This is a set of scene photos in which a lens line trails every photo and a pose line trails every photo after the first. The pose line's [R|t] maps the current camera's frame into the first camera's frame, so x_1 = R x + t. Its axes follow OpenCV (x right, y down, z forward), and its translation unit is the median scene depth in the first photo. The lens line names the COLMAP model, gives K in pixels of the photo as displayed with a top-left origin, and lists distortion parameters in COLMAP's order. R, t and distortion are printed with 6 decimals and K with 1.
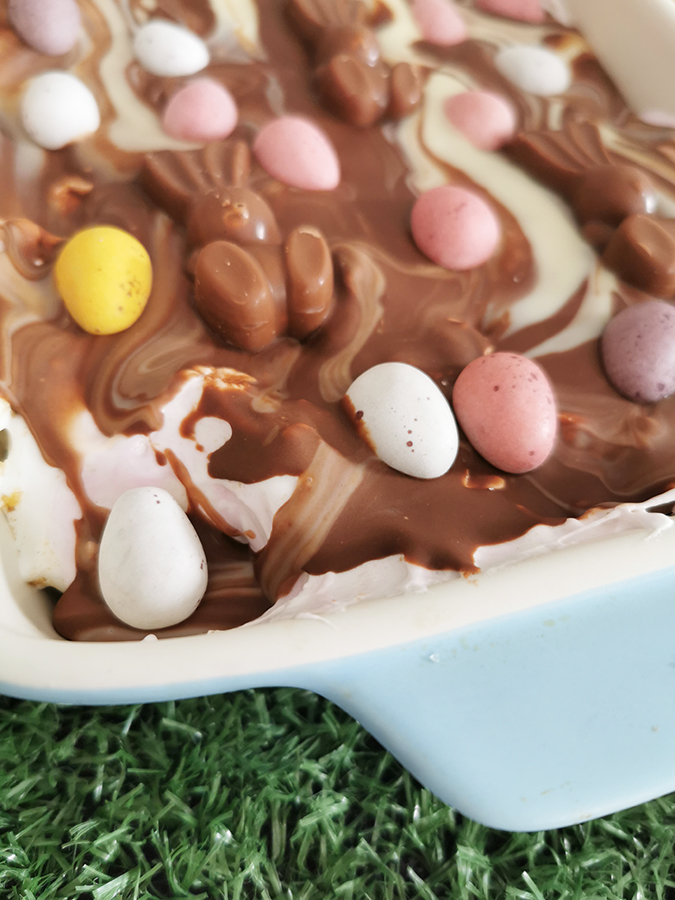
lens RADIAL K [[762.1, 0, 342.3], [0, 762.1, 448.6], [0, 0, 1]] dist [-0.033357, -0.054966]
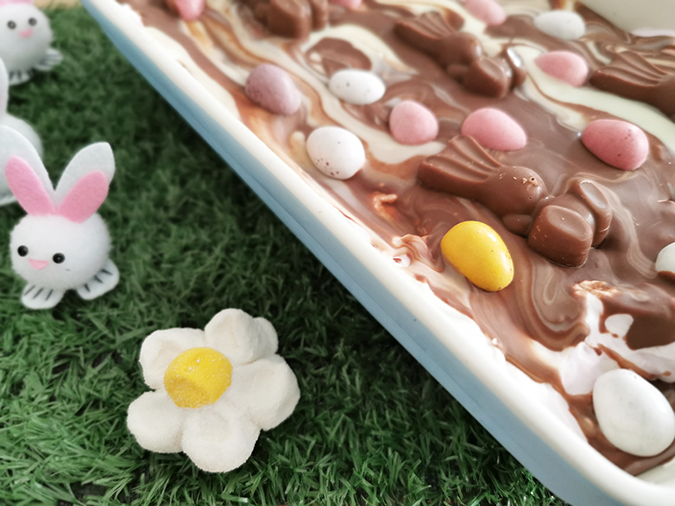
lens RADIAL K [[571.6, 0, 332.6], [0, 571.6, 252.5], [0, 0, 1]] dist [-0.033357, -0.054966]
pose [[0.928717, -0.348944, 0.125386, -0.786920], [0.354565, 0.934697, -0.024987, -0.327937], [-0.108479, 0.067664, 0.991793, -0.104209]]
